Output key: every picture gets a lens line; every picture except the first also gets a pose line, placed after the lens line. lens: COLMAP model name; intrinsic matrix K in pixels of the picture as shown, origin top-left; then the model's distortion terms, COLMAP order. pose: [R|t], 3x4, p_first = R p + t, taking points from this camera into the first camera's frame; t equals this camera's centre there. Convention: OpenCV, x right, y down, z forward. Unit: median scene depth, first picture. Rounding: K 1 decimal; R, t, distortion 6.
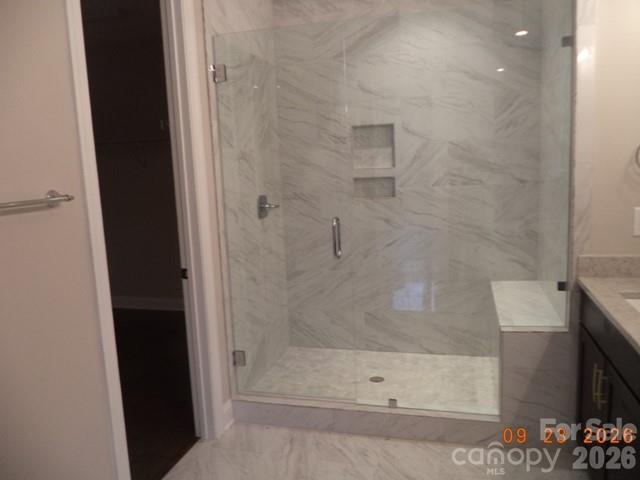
lens RADIAL K [[510.6, 0, 323.0], [0, 510.6, 244.8], [0, 0, 1]] dist [-0.029576, -0.011846]
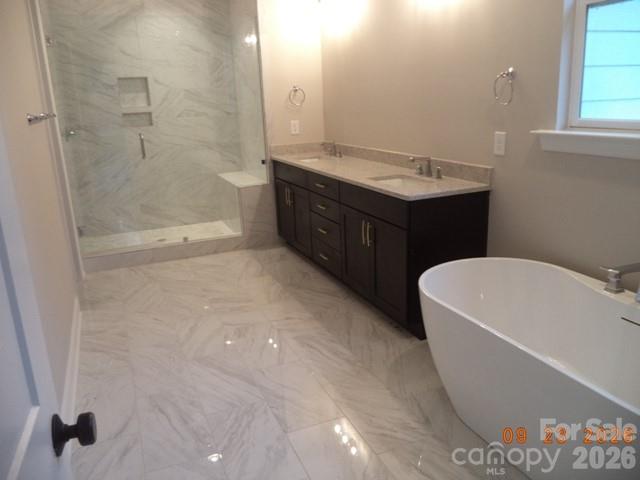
lens RADIAL K [[510.6, 0, 321.4], [0, 510.6, 237.4], [0, 0, 1]] dist [-0.029576, -0.011846]
pose [[0.785848, -0.153487, 0.599070, -0.440793], [0.103059, 0.987668, 0.117858, 0.115081], [-0.609772, -0.030879, 0.791975, -0.550723]]
